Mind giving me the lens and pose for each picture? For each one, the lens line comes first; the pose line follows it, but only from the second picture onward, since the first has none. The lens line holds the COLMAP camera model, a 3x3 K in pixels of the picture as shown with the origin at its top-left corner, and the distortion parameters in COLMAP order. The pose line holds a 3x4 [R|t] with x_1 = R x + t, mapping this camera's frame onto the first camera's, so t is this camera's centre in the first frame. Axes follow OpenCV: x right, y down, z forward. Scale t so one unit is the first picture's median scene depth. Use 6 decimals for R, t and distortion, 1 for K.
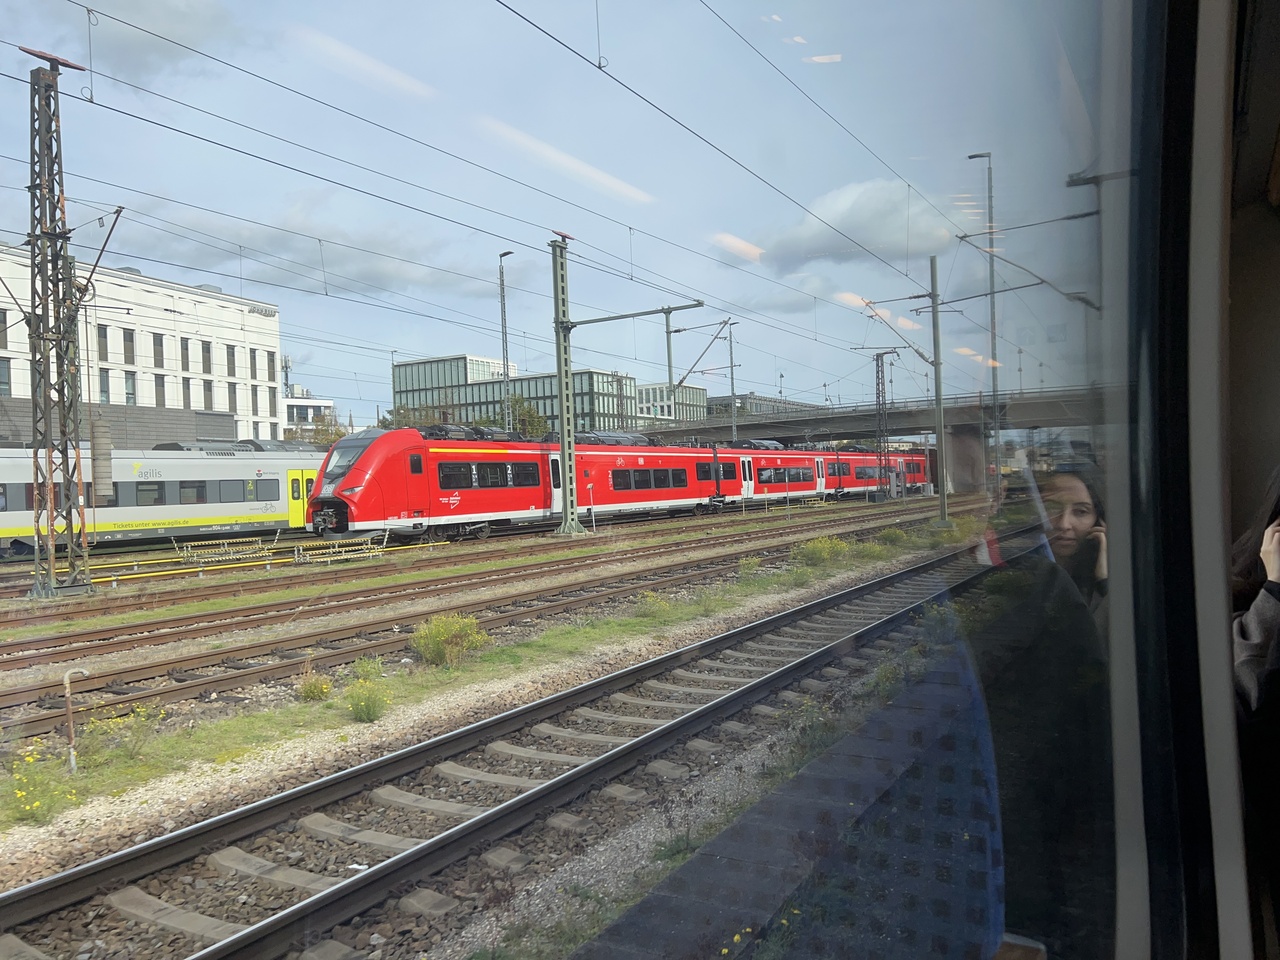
lens RADIAL K [[981.5, 0, 633.6], [0, 981.5, 485.2], [0, 0, 1]] dist [0.023110, -0.005135]
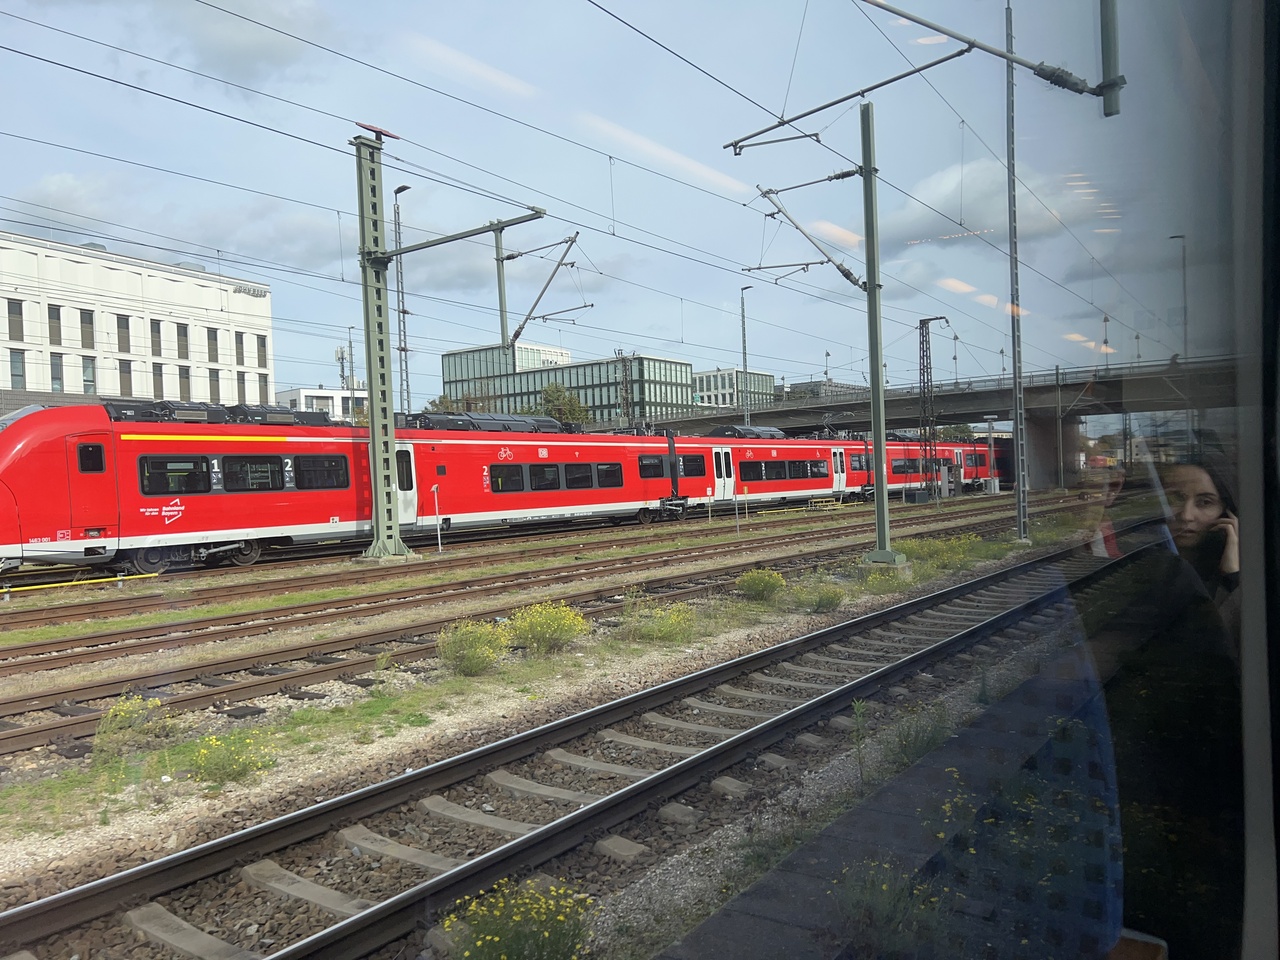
lens RADIAL K [[957.1, 0, 661.2], [0, 957.1, 473.4], [0, 0, 1]] dist [0.023077, -0.004812]
pose [[0.995691, -0.002059, -0.092715, 0.154352], [0.001638, 0.999988, -0.004613, -0.005172], [0.092724, 0.004442, 0.995682, 0.270511]]
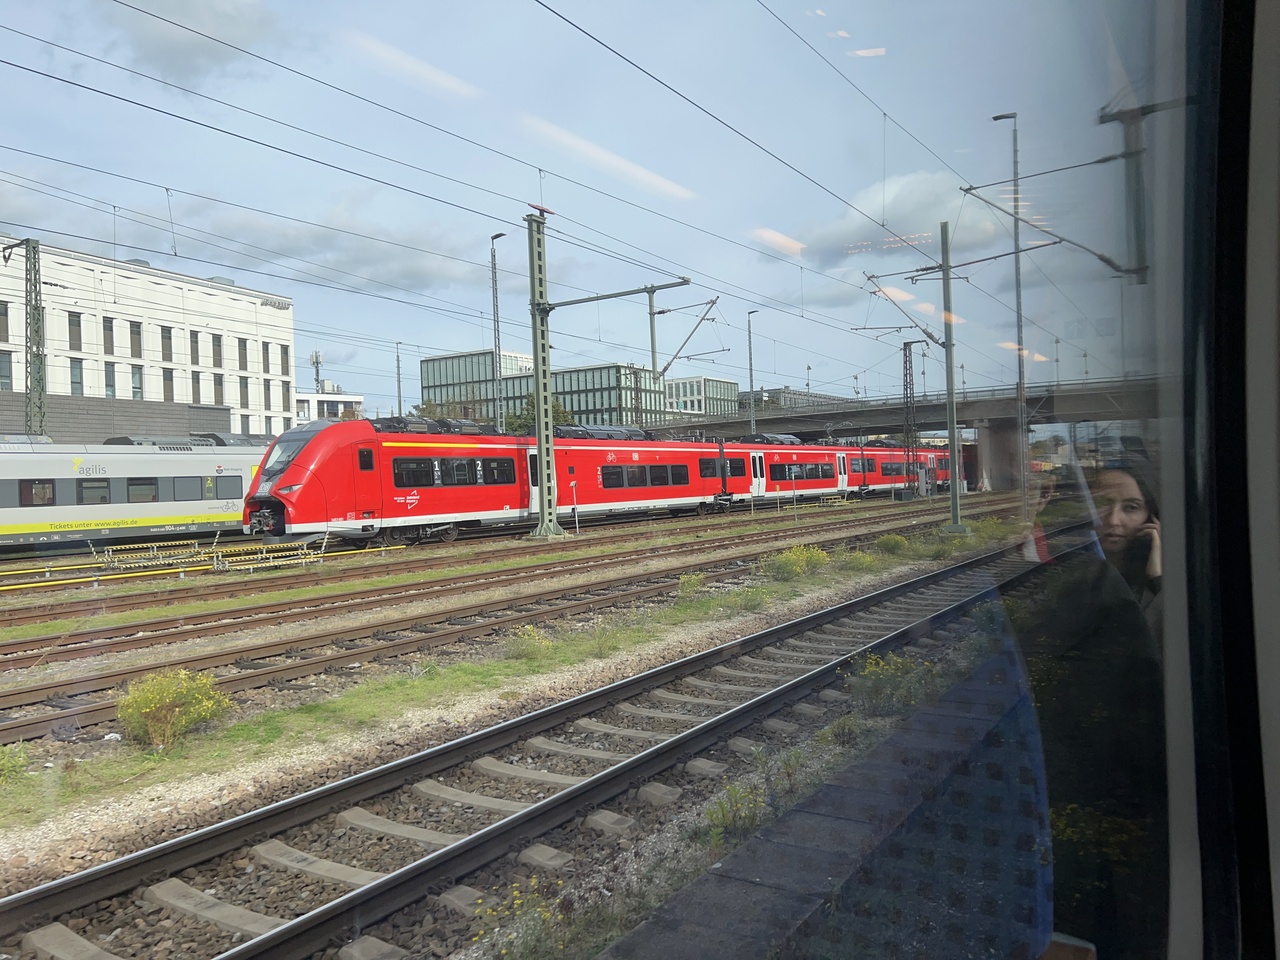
lens RADIAL K [[972.4, 0, 639.6], [0, 972.4, 476.1], [0, 0, 1]] dist [0.028460, -0.010687]
pose [[0.999164, 0.001102, -0.040873, 0.045933], [-0.001306, 0.999987, -0.004963, -0.001559], [0.040867, 0.005012, 0.999152, 0.080610]]
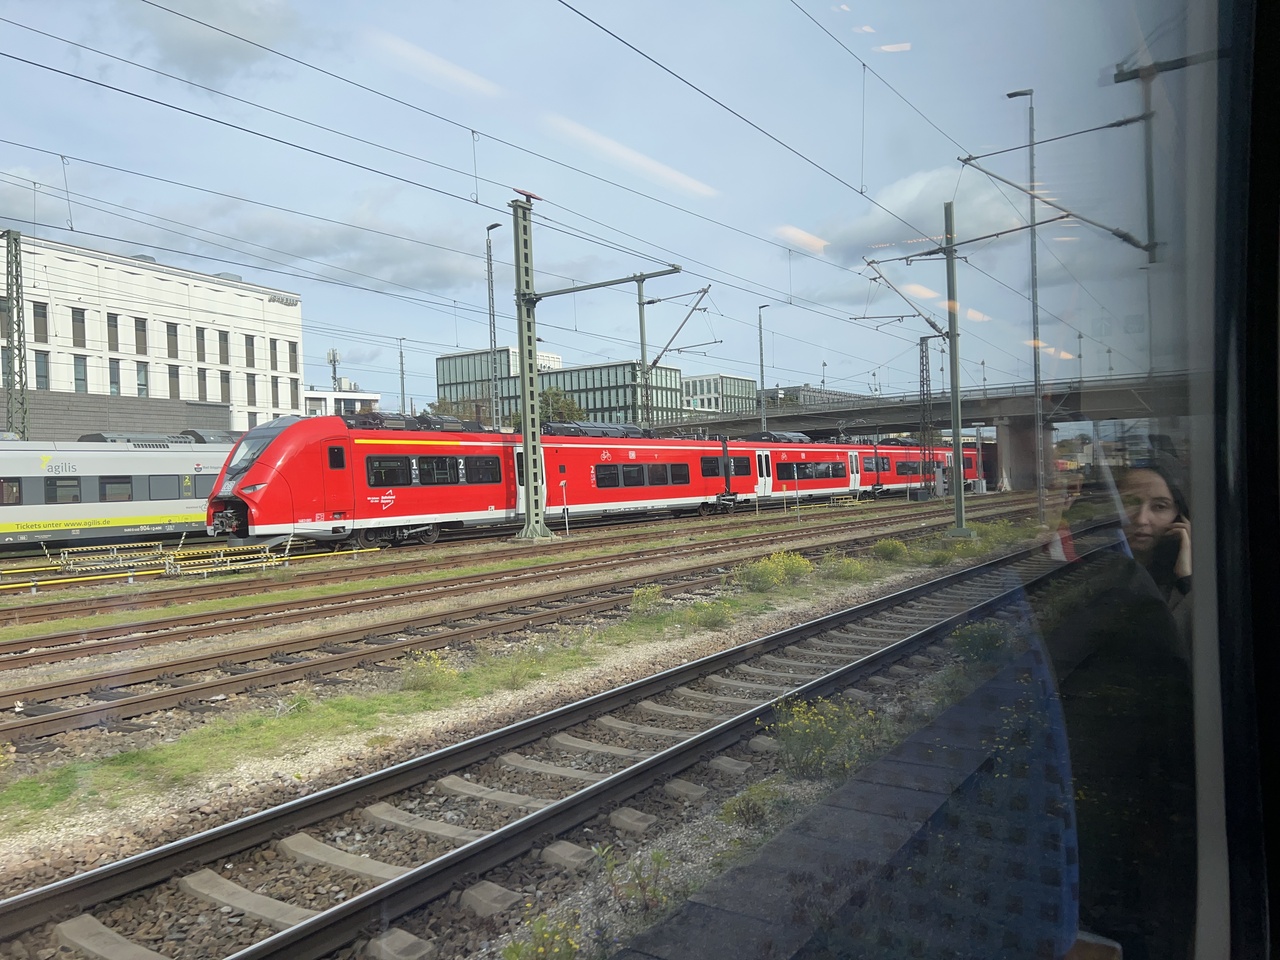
lens RADIAL K [[968.6, 0, 642.3], [0, 968.6, 479.7], [0, 0, 1]] dist [0.030632, -0.012021]
pose [[0.997966, 0.003068, -0.063681, 0.068249], [-0.003053, 0.999995, 0.000331, -0.002303], [0.063681, -0.000136, 0.997970, 0.119706]]
